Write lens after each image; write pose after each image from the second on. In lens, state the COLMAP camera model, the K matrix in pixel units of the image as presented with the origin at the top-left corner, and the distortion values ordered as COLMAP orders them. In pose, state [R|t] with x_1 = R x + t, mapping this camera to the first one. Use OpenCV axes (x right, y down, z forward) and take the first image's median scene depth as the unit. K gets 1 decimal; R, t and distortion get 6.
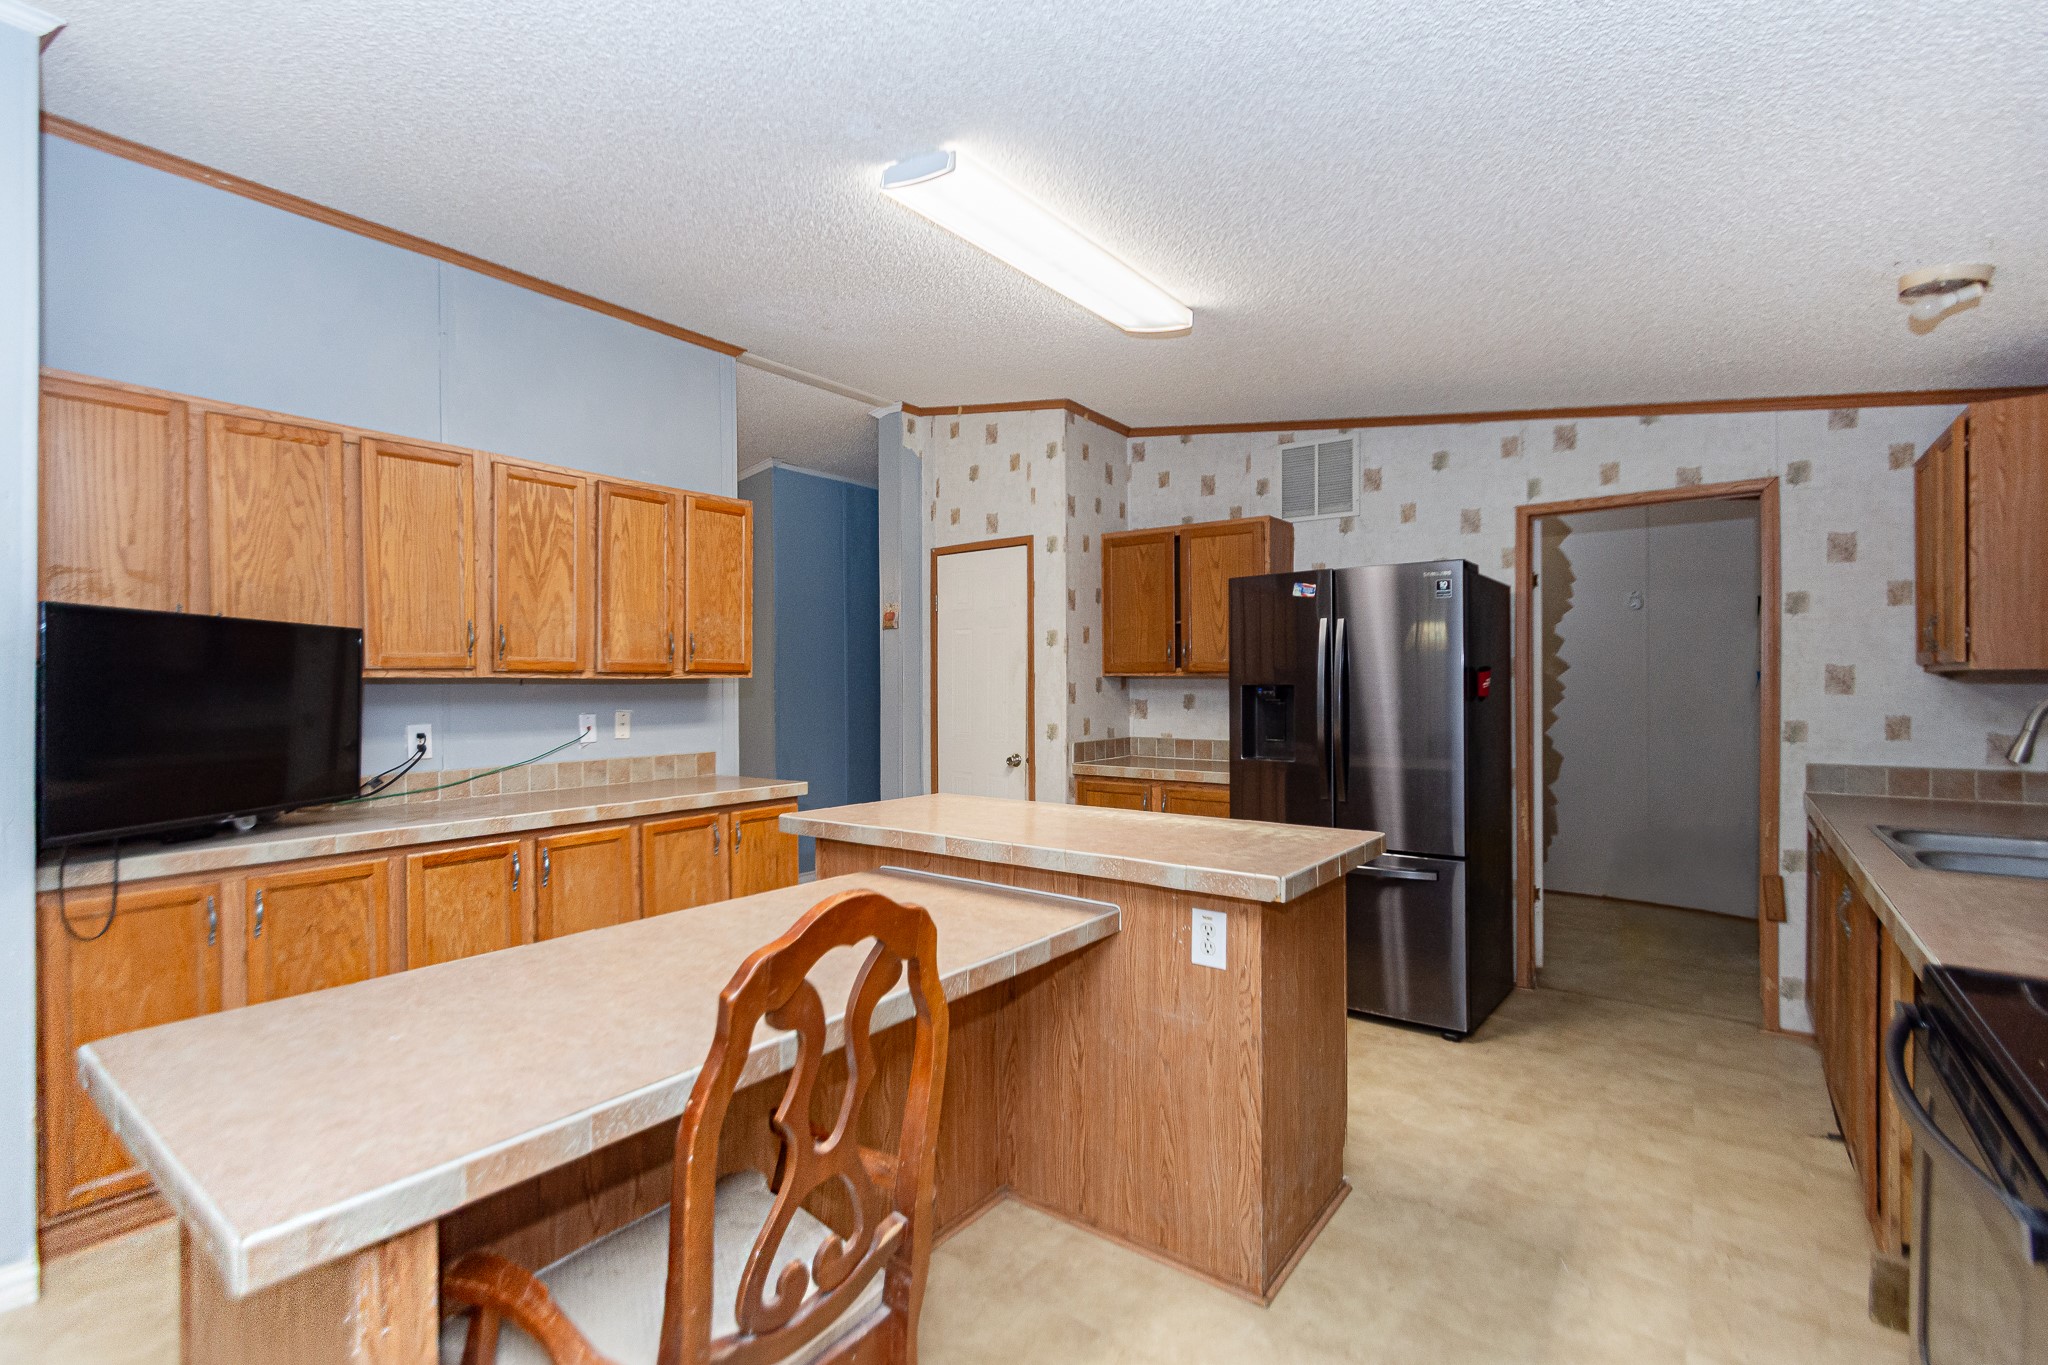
lens RADIAL K [[931.4, 0, 945.3], [0, 931.4, 684.9], [0, 0, 1]] dist [0.001101, -0.000579]
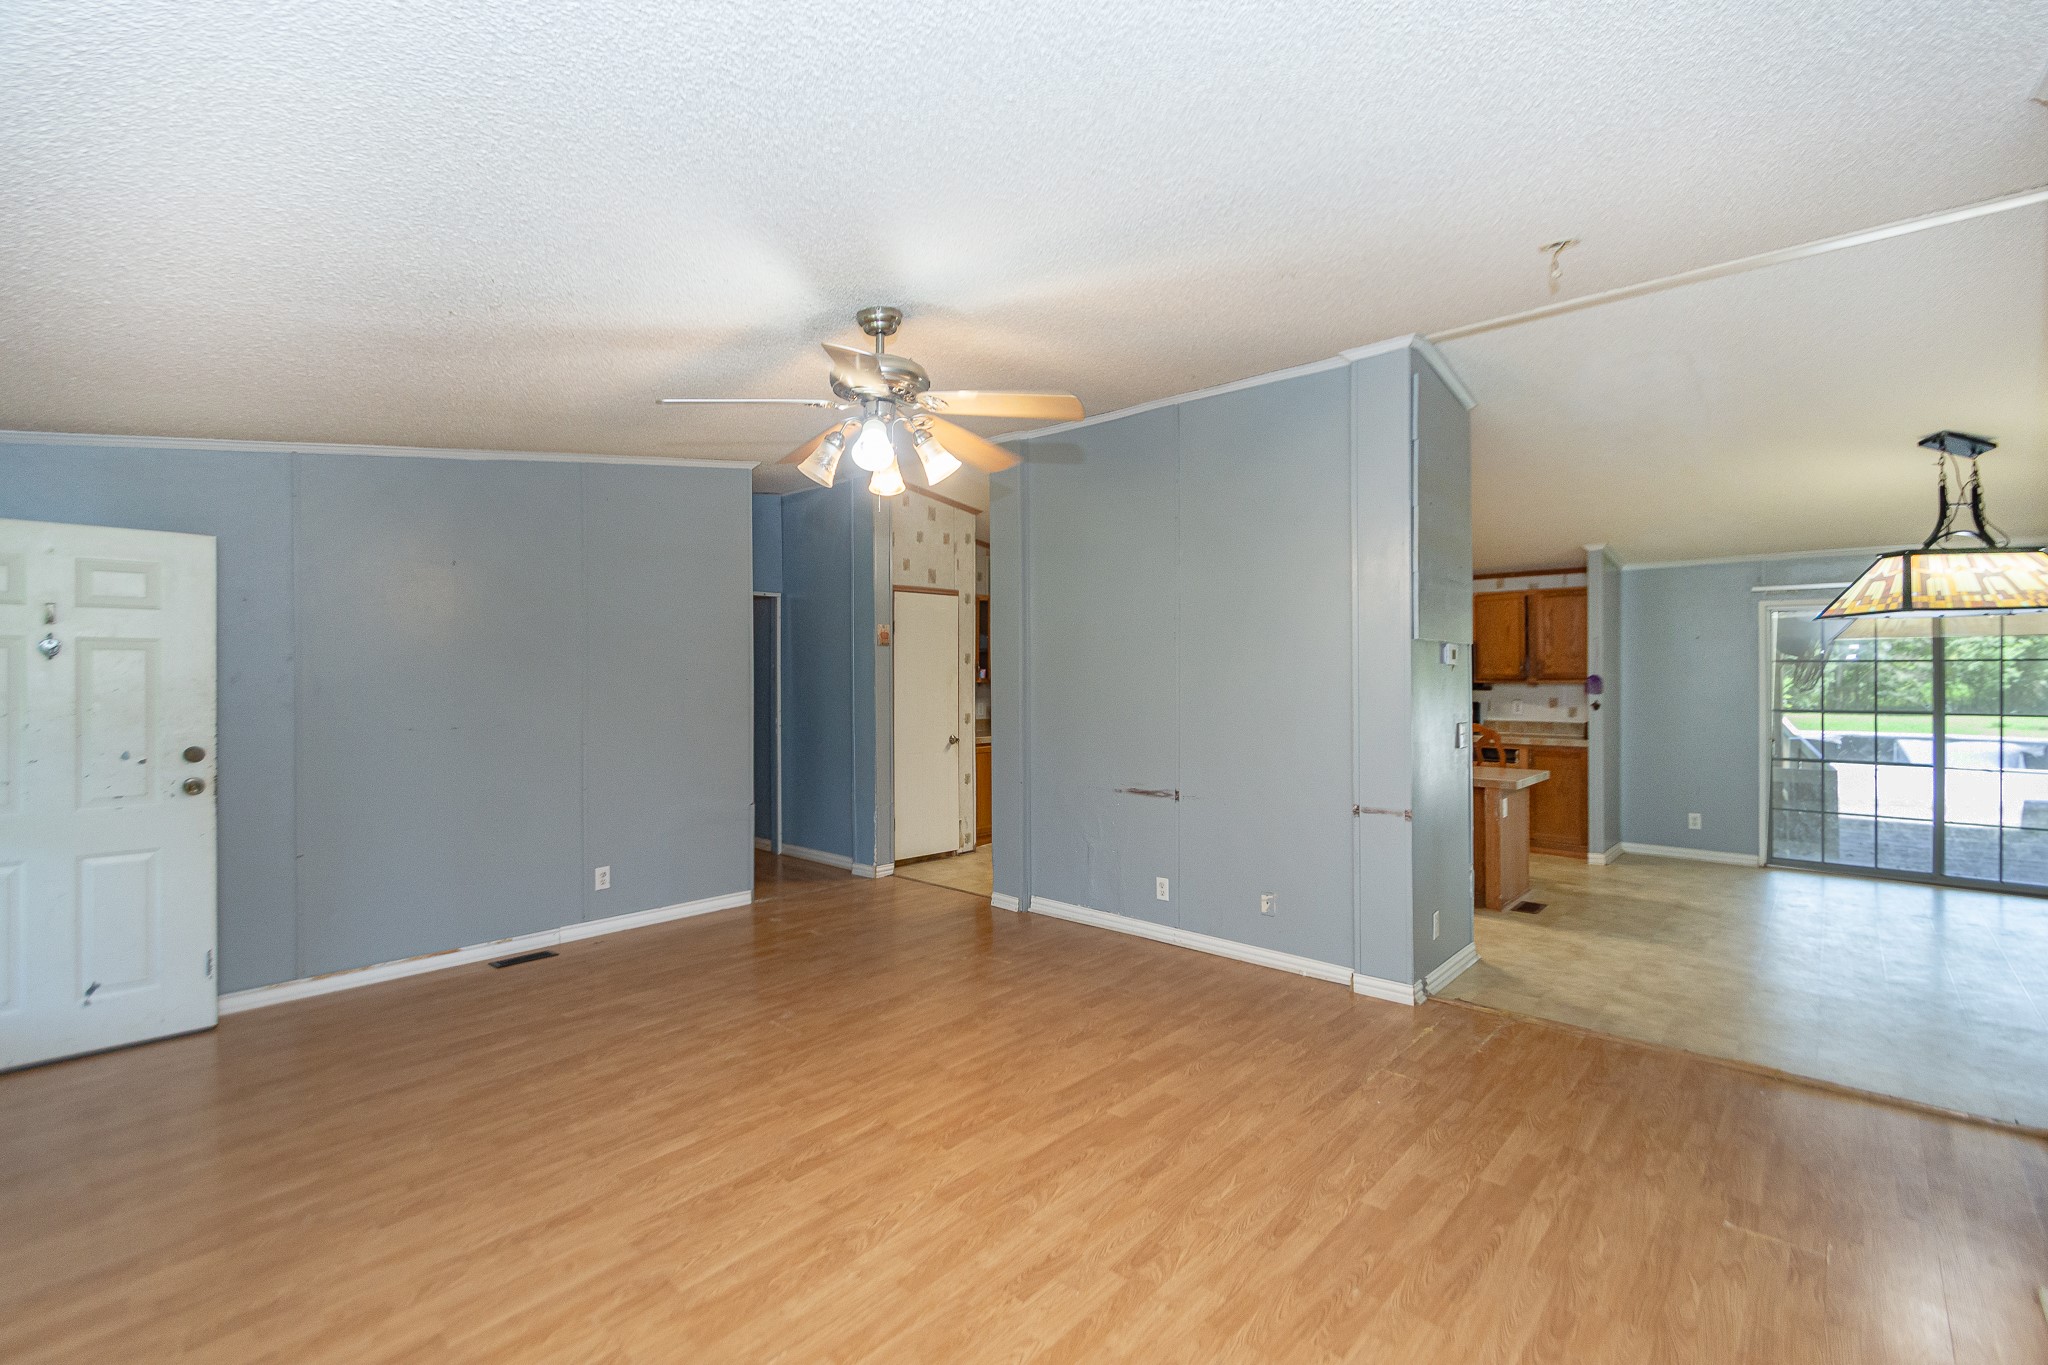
lens RADIAL K [[910.6, 0, 1014.5], [0, 910.6, 680.0], [0, 0, 1]] dist [-0.003853, -0.000784]
pose [[0.052451, -0.003540, 0.998617, -1.747601], [0.003876, 0.999987, 0.003341, -0.024316], [-0.998616, 0.003696, 0.052464, 1.043921]]
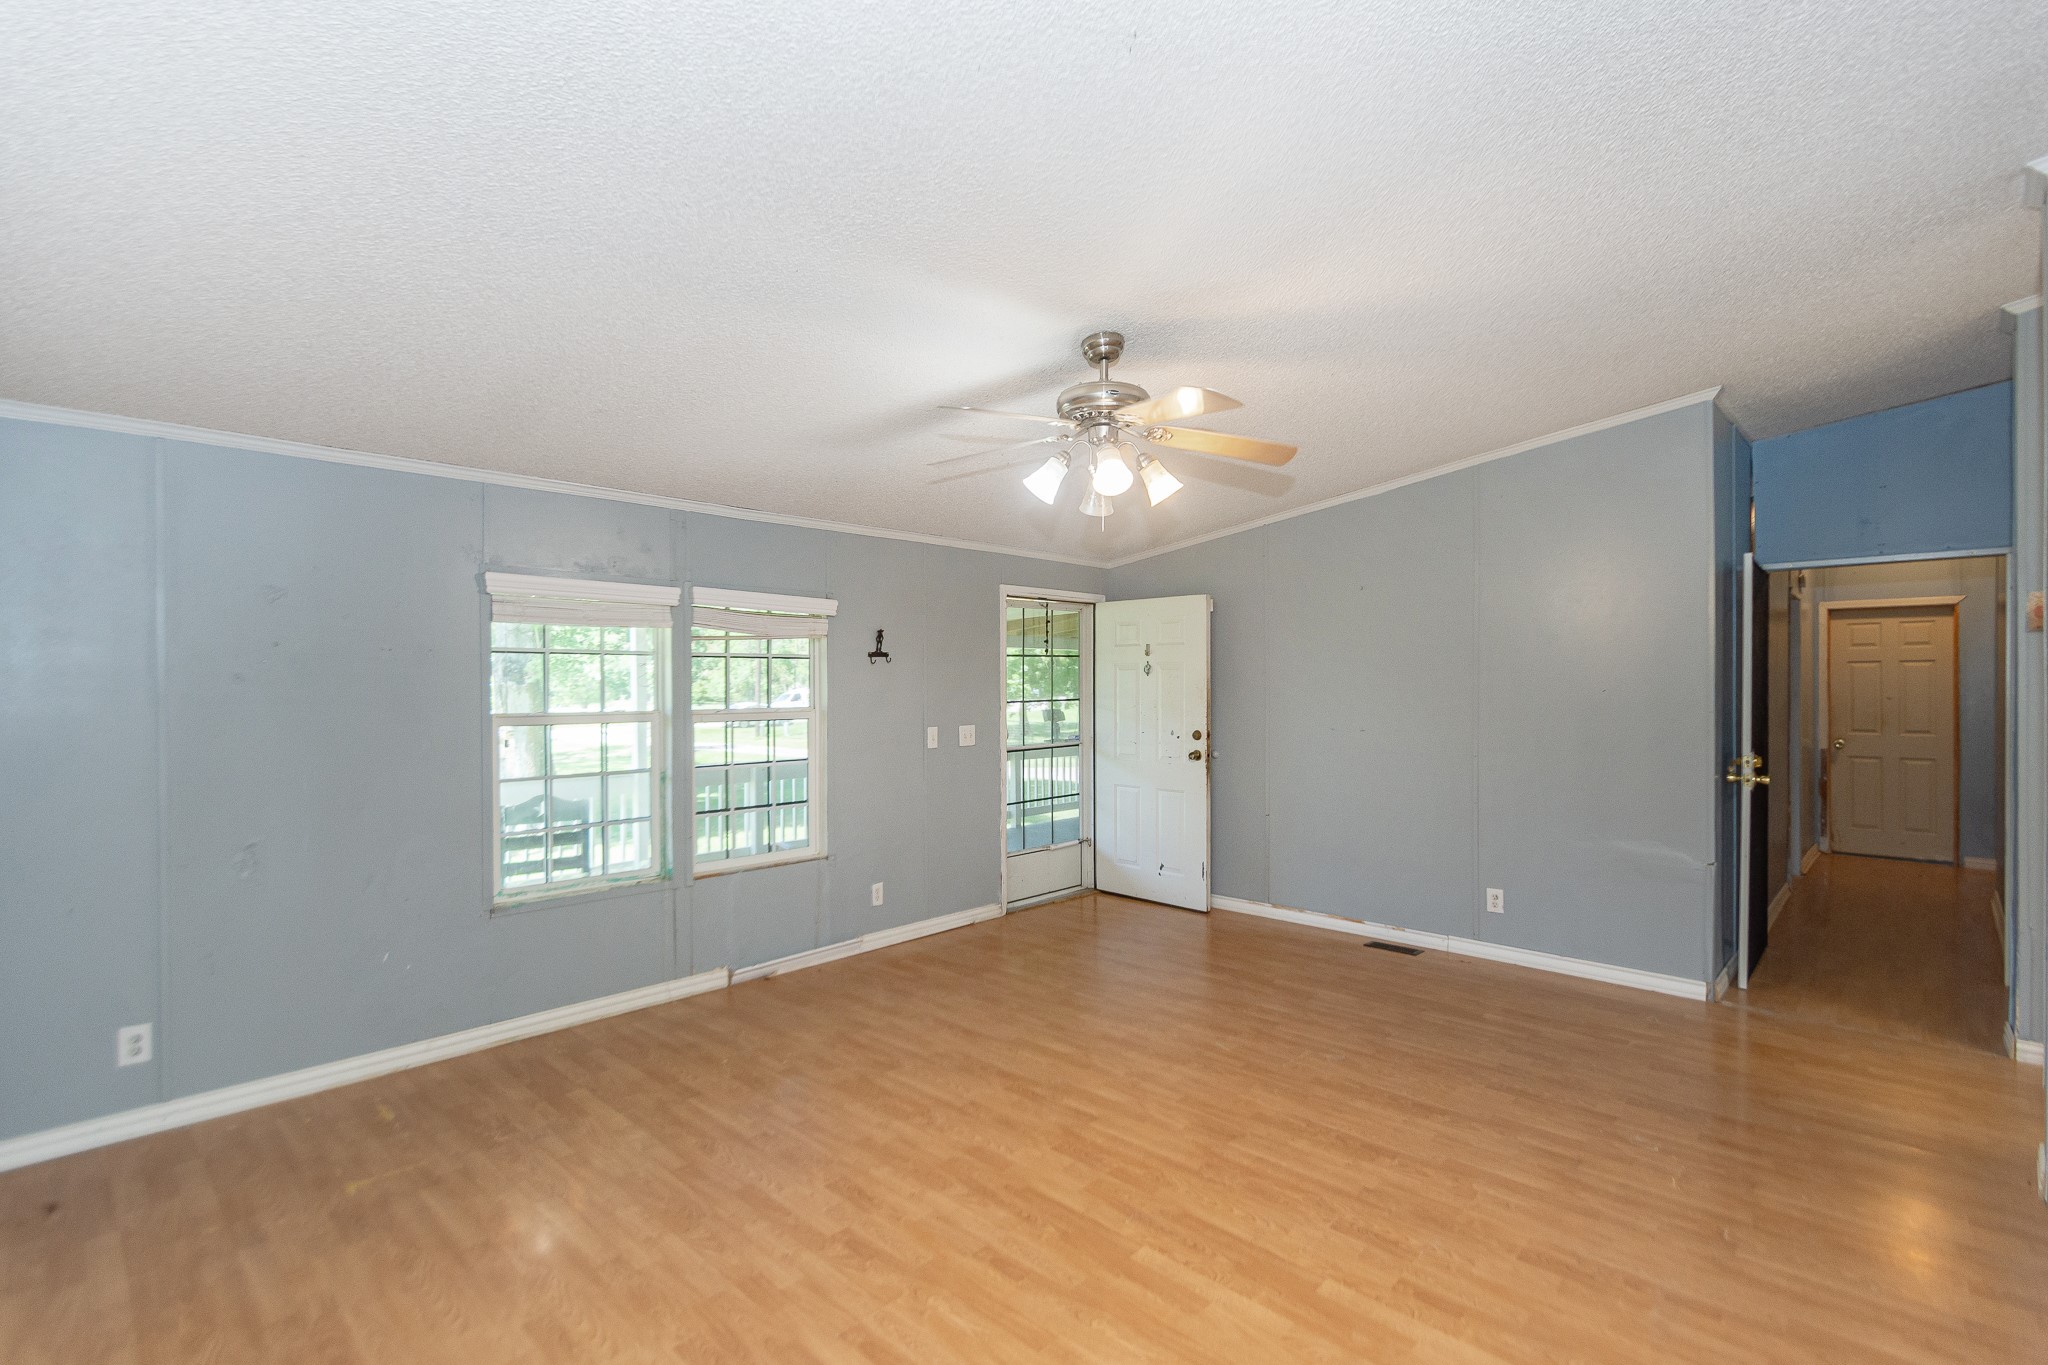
lens RADIAL K [[943.5, 0, 1020.6], [0, 943.5, 690.6], [0, 0, 1]] dist [0.001599, -0.000345]
pose [[0.996921, 0.000030, -0.078408, -1.013250], [0.000595, 0.999968, 0.007952, -0.032141], [0.078406, -0.007974, 0.996890, 0.380388]]
